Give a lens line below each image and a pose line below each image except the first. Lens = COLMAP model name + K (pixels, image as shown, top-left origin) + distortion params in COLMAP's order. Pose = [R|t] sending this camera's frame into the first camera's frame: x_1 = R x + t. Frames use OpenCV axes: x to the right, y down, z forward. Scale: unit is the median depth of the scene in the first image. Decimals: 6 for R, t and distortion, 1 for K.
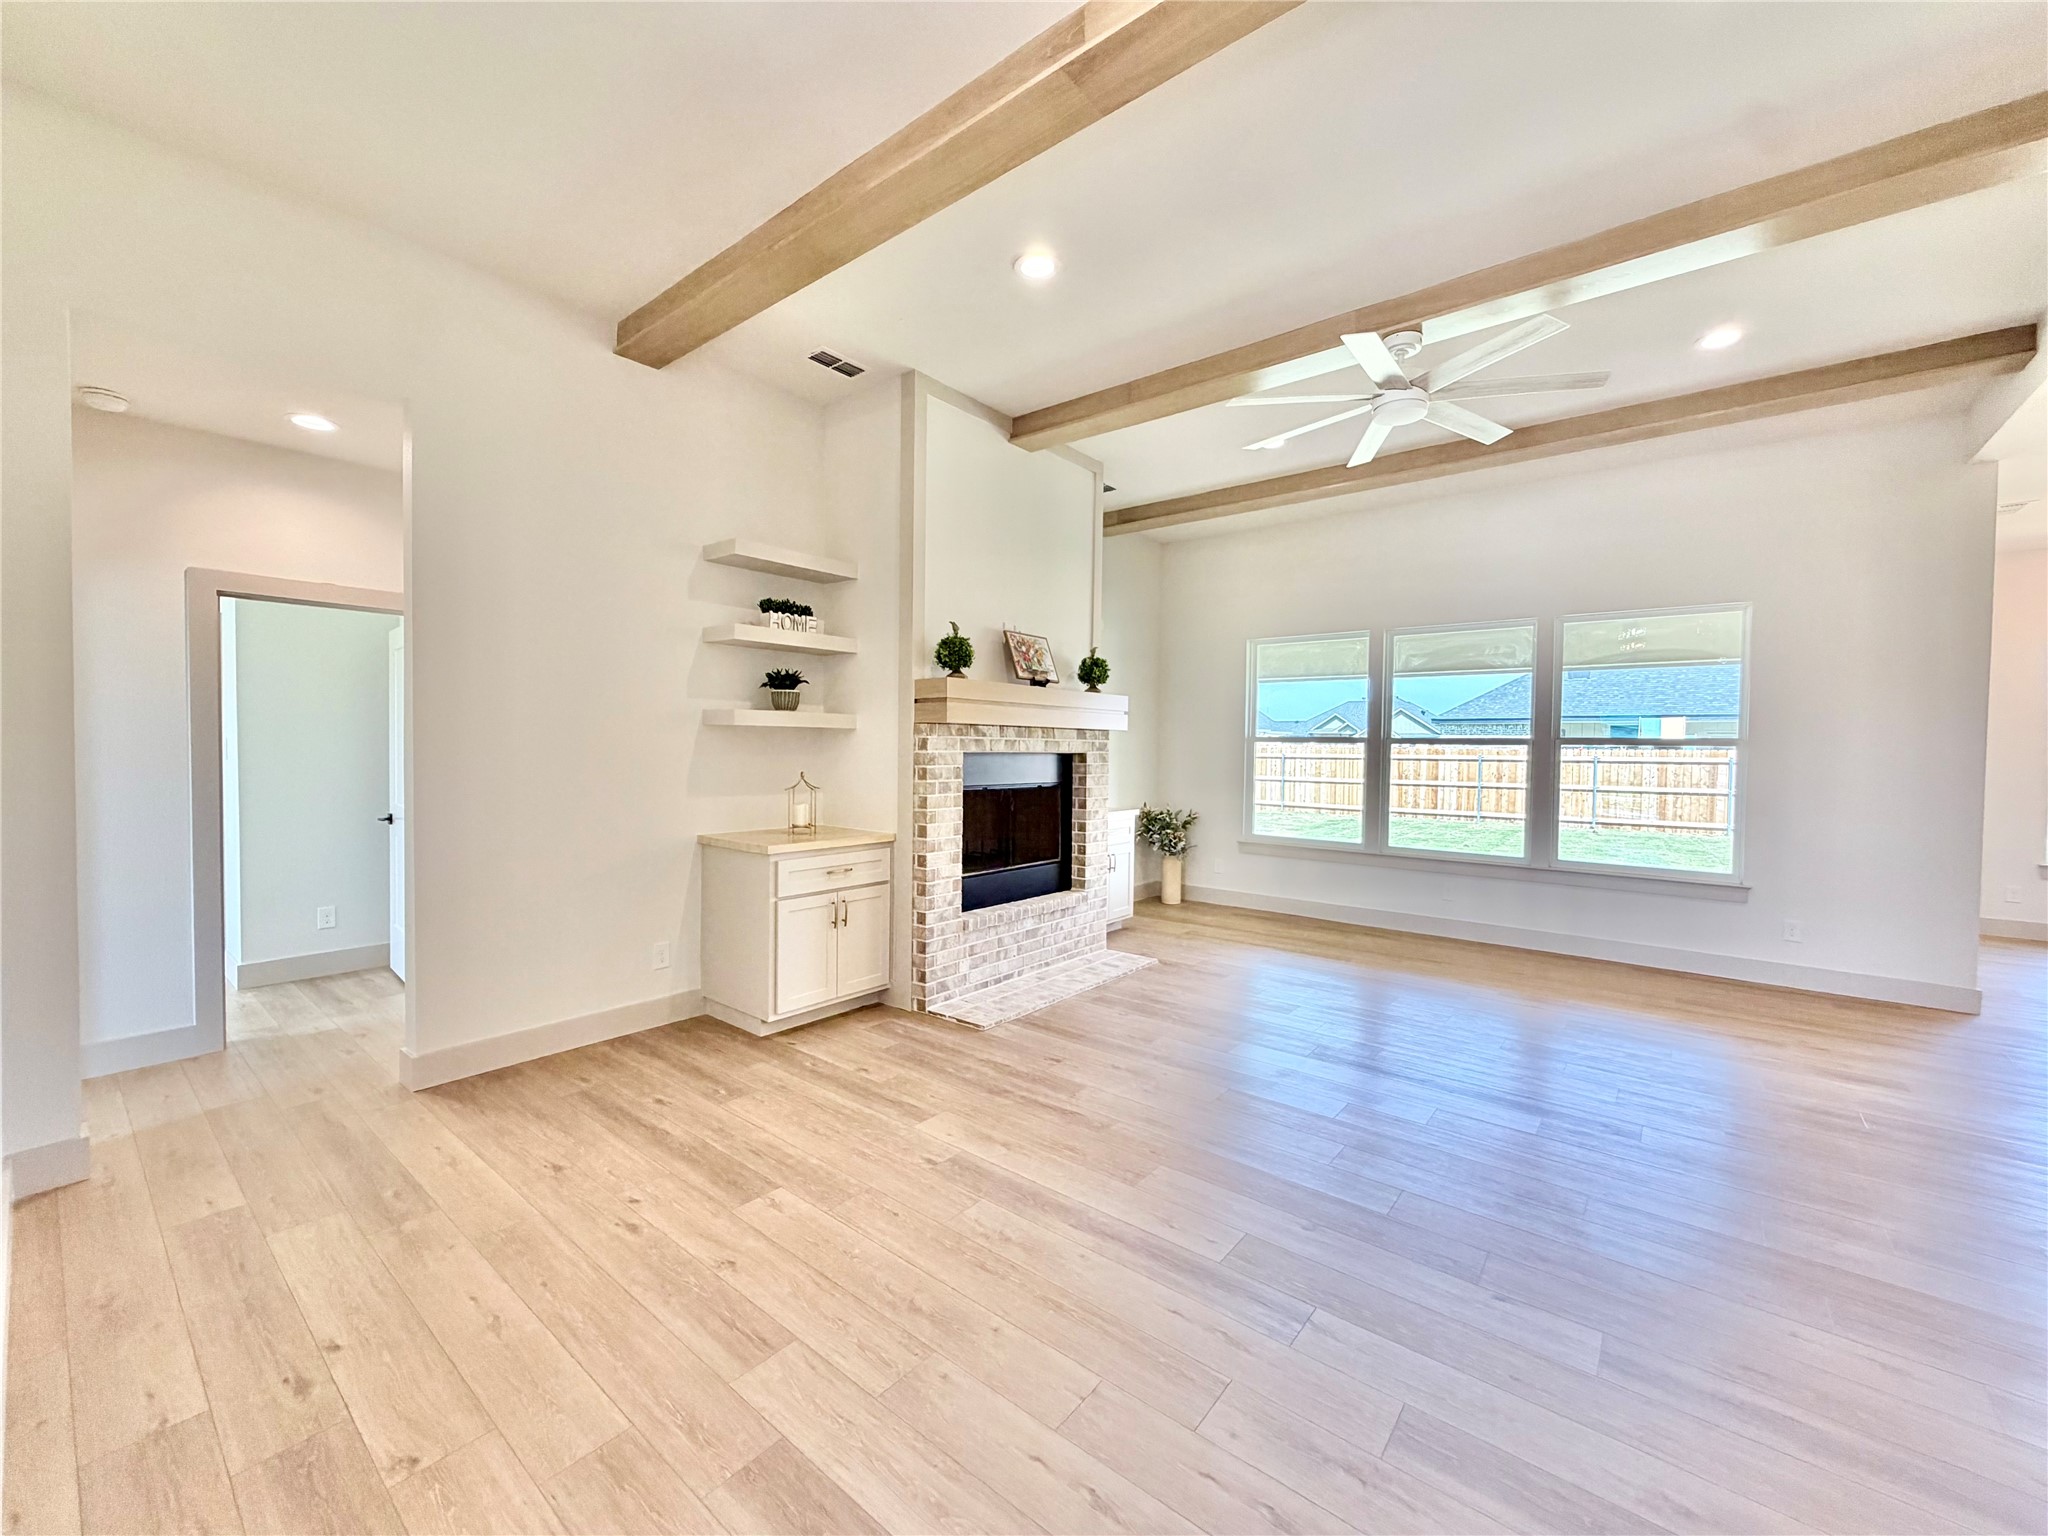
lens RADIAL K [[817.5, 0, 1014.1], [0, 817.5, 760.3], [0, 0, 1]] dist [0.001523, -0.000420]
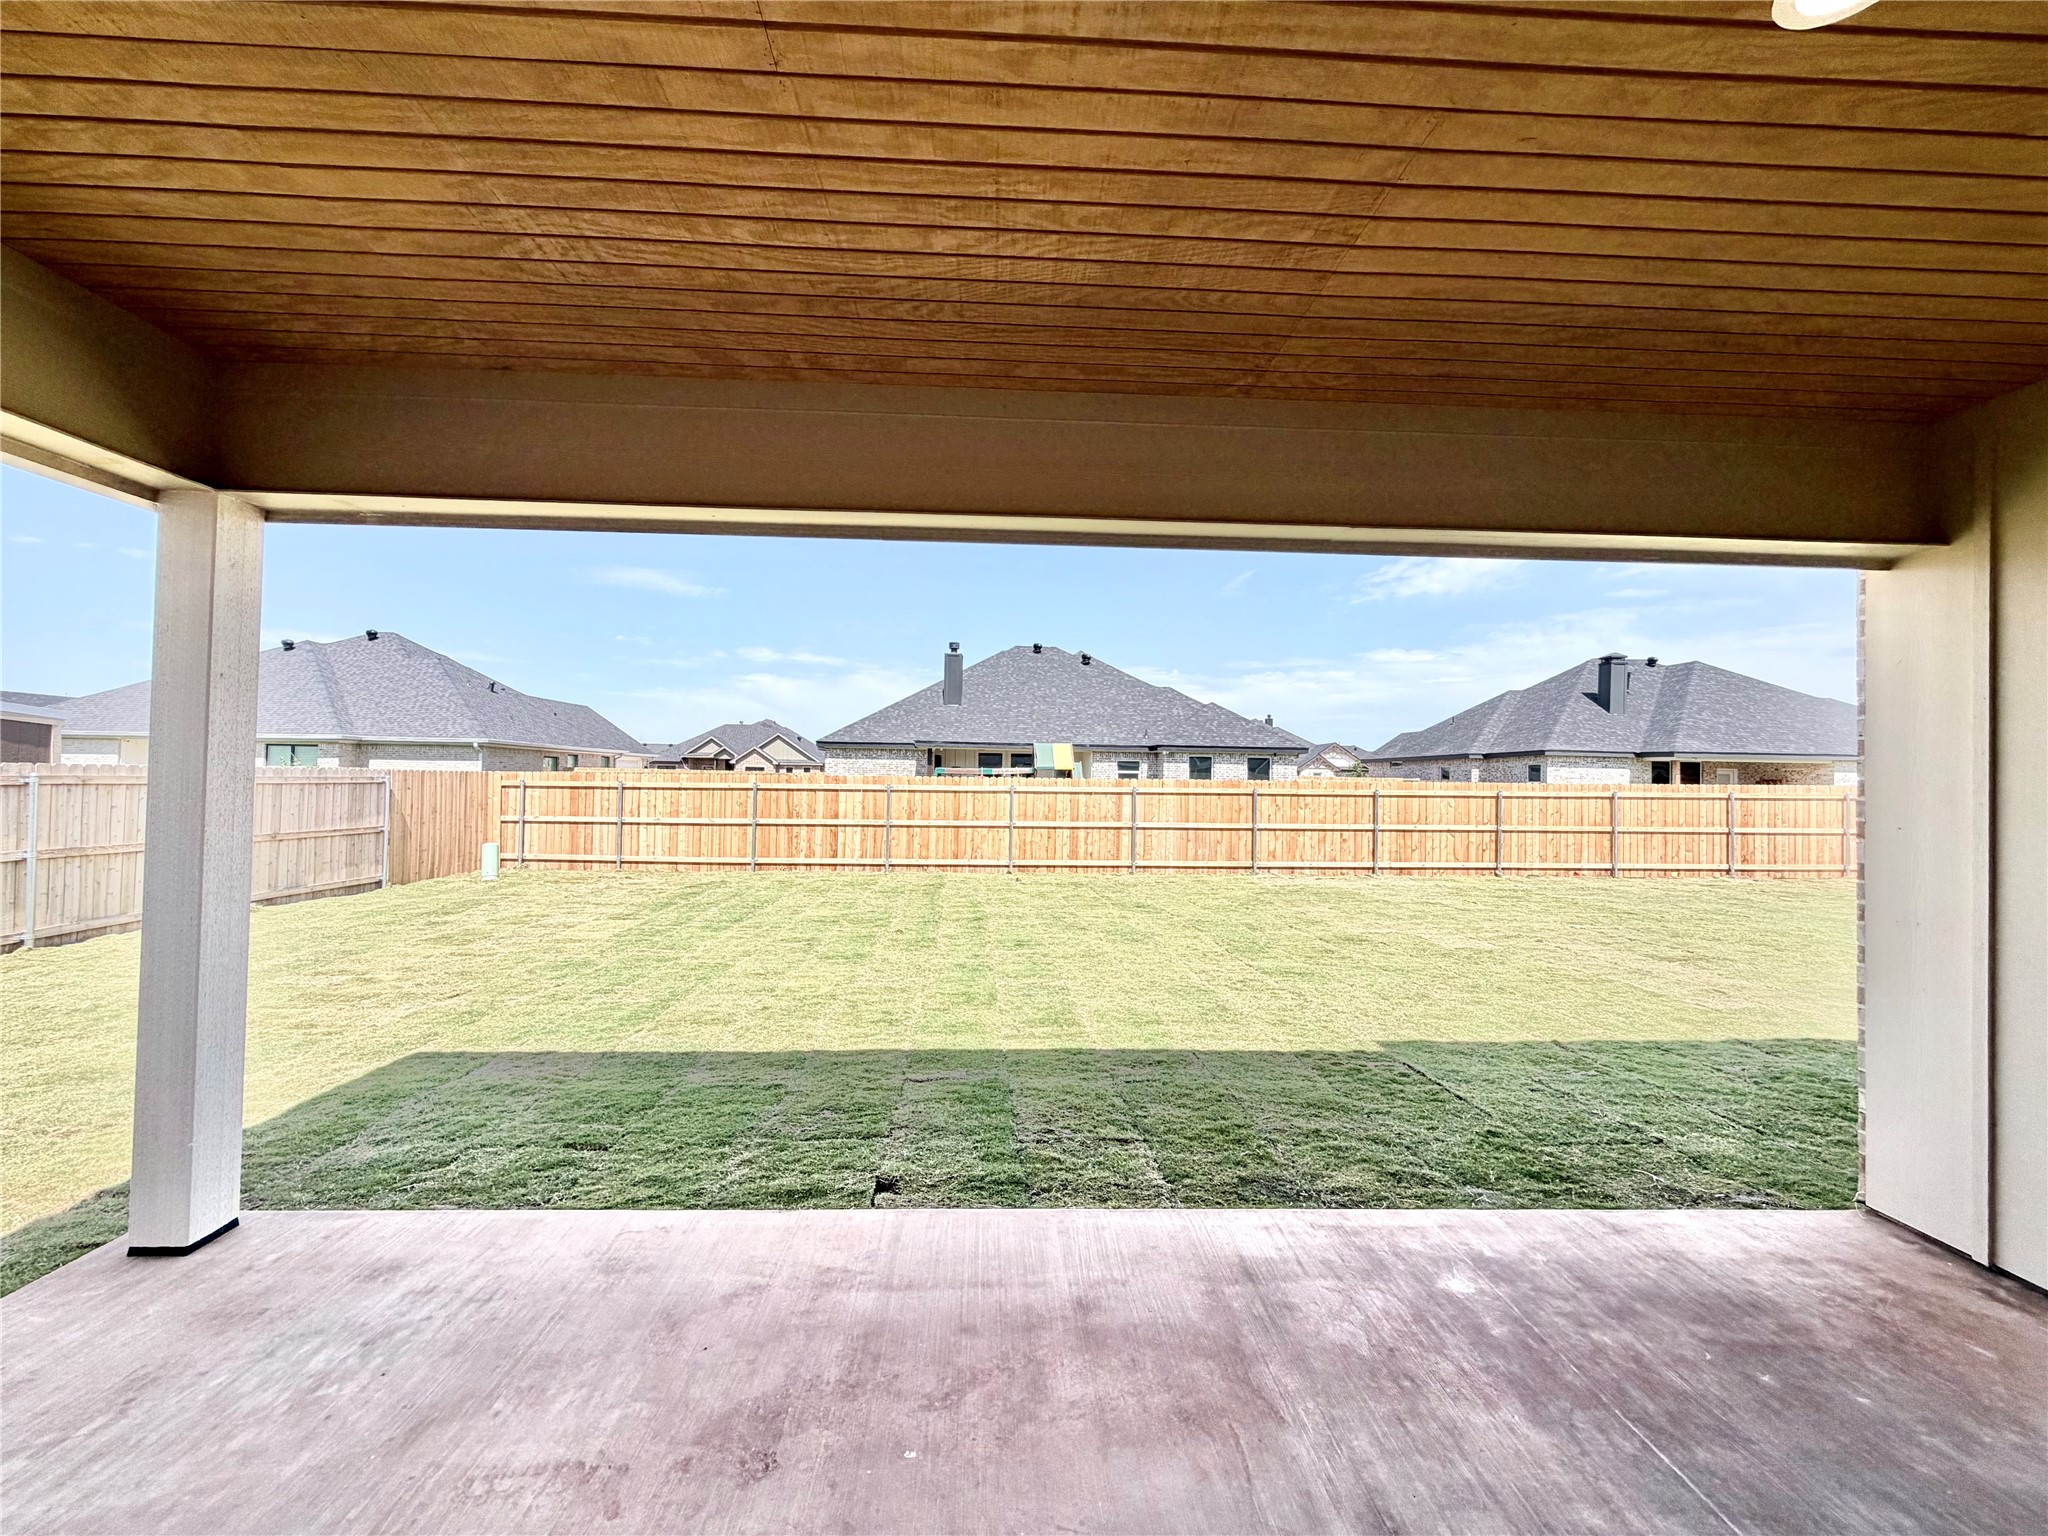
lens RADIAL K [[817.5, 0, 1015.2], [0, 817.5, 766.0], [0, 0, 1]] dist [0.001523, -0.000420]
pose [[0.748757, 0.012590, 0.662725, 0.633186], [0.003589, 0.999728, -0.023047, -0.022126], [-0.662835, 0.019635, 0.748508, 1.452692]]
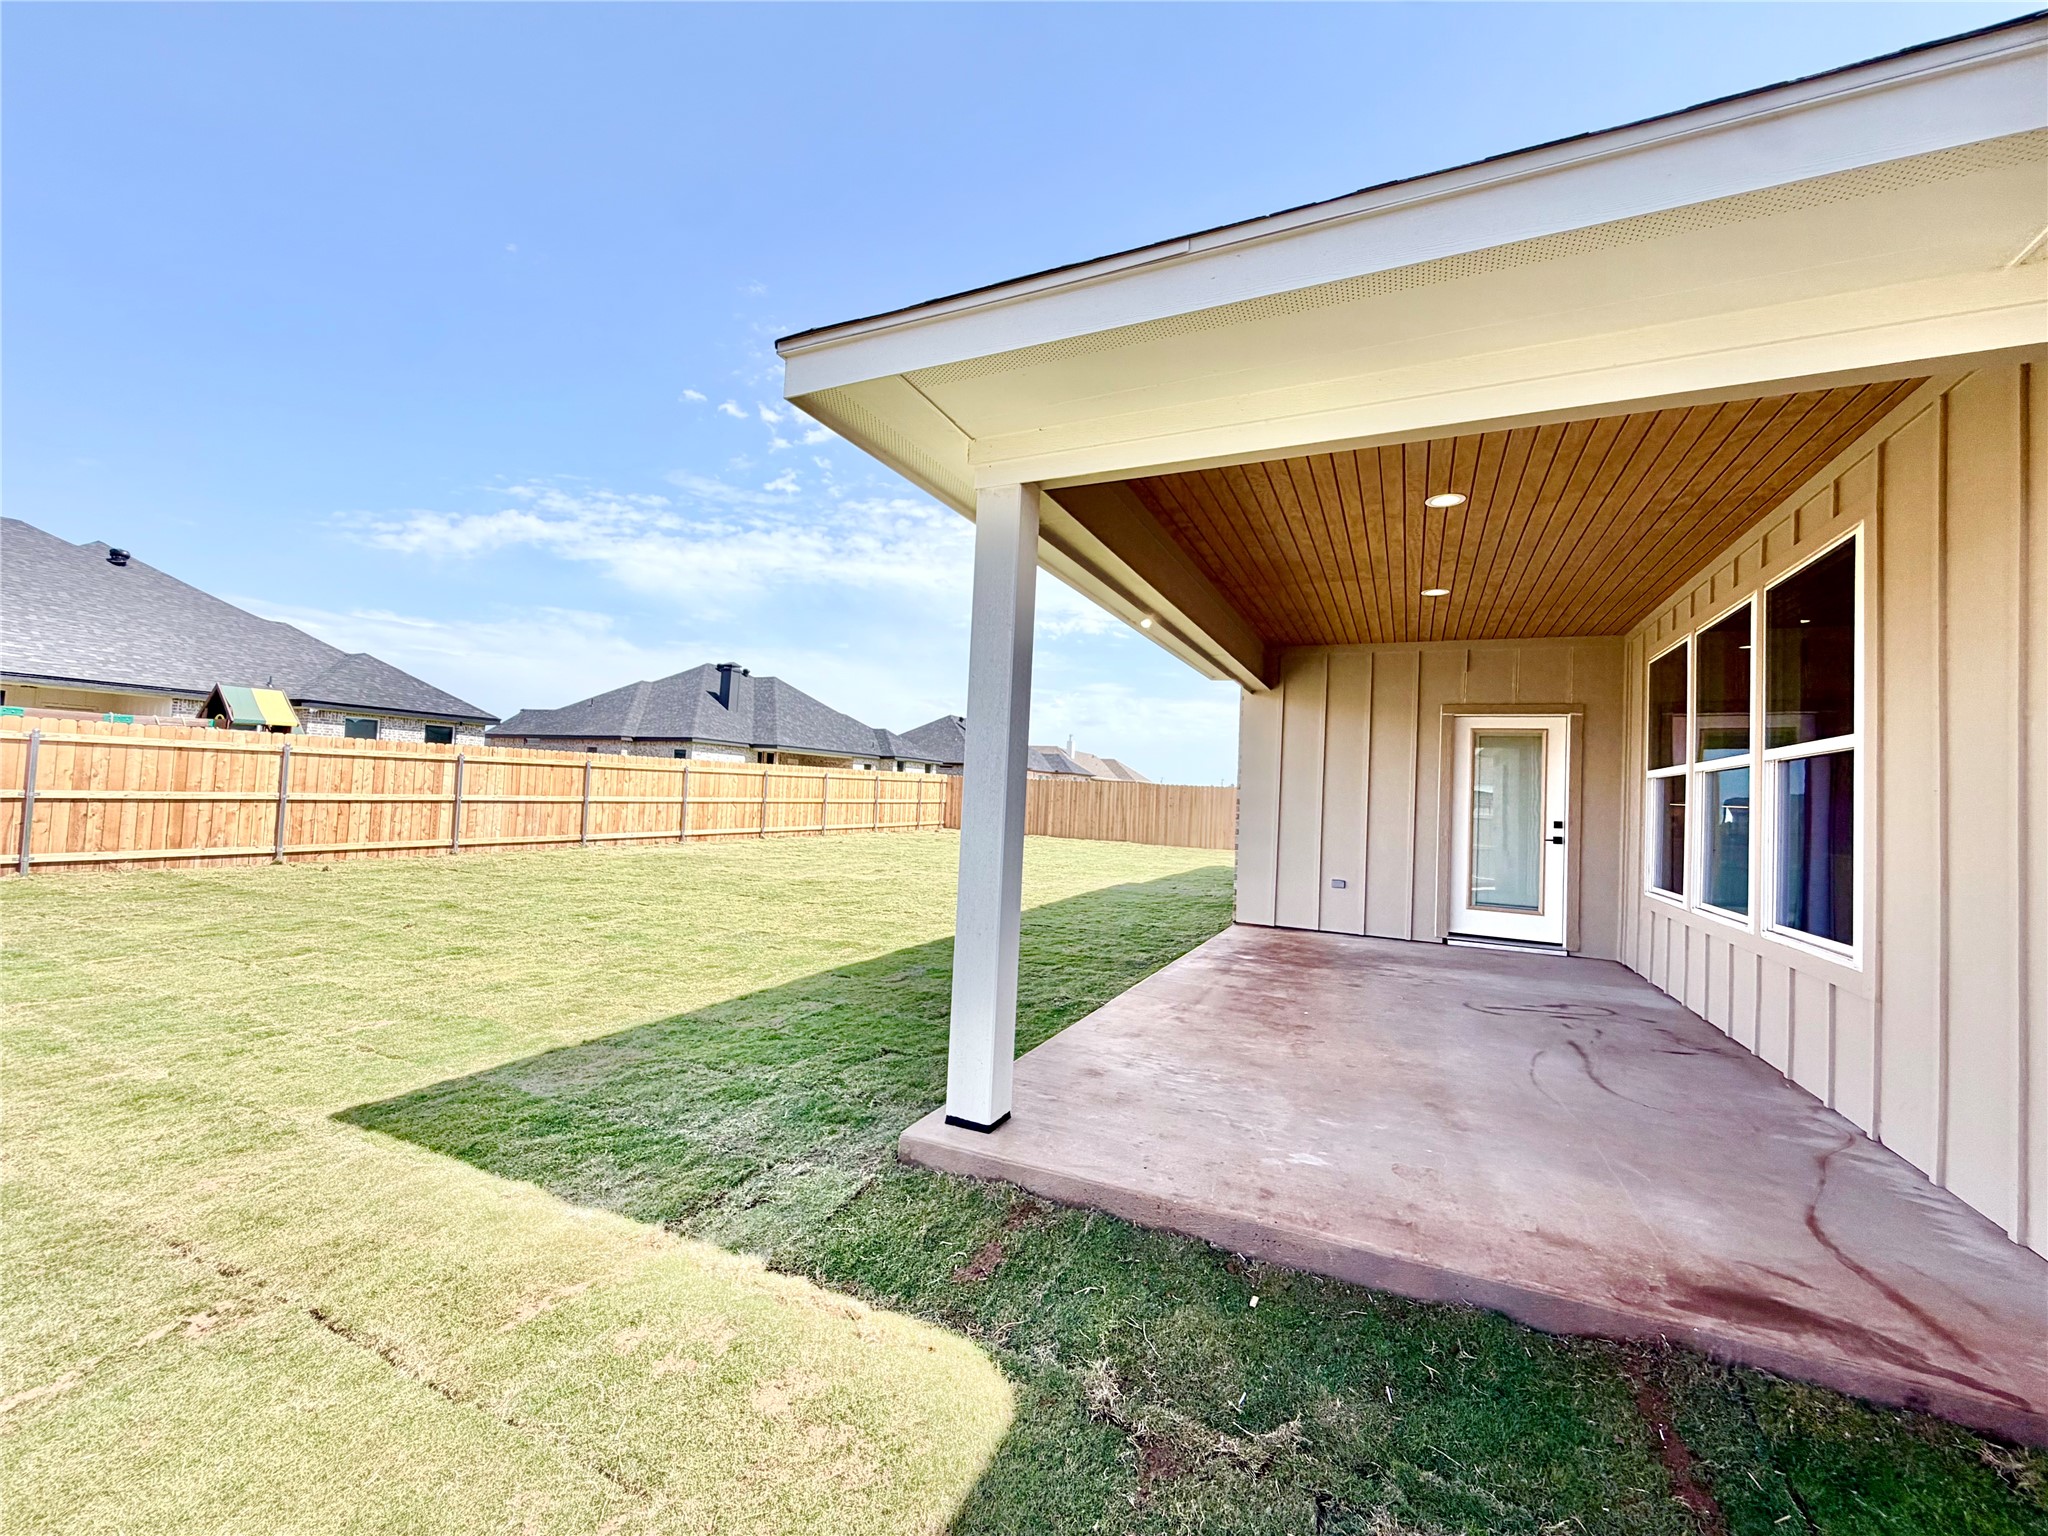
lens RADIAL K [[817.5, 0, 1019.5], [0, 817.5, 762.3], [0, 0, 1]] dist [0.001523, -0.000420]
pose [[-0.237874, 0.013268, 0.971206, -0.033575], [-0.031409, 0.999279, -0.021344, 0.016585], [-0.970788, -0.035582, -0.237285, 2.358223]]
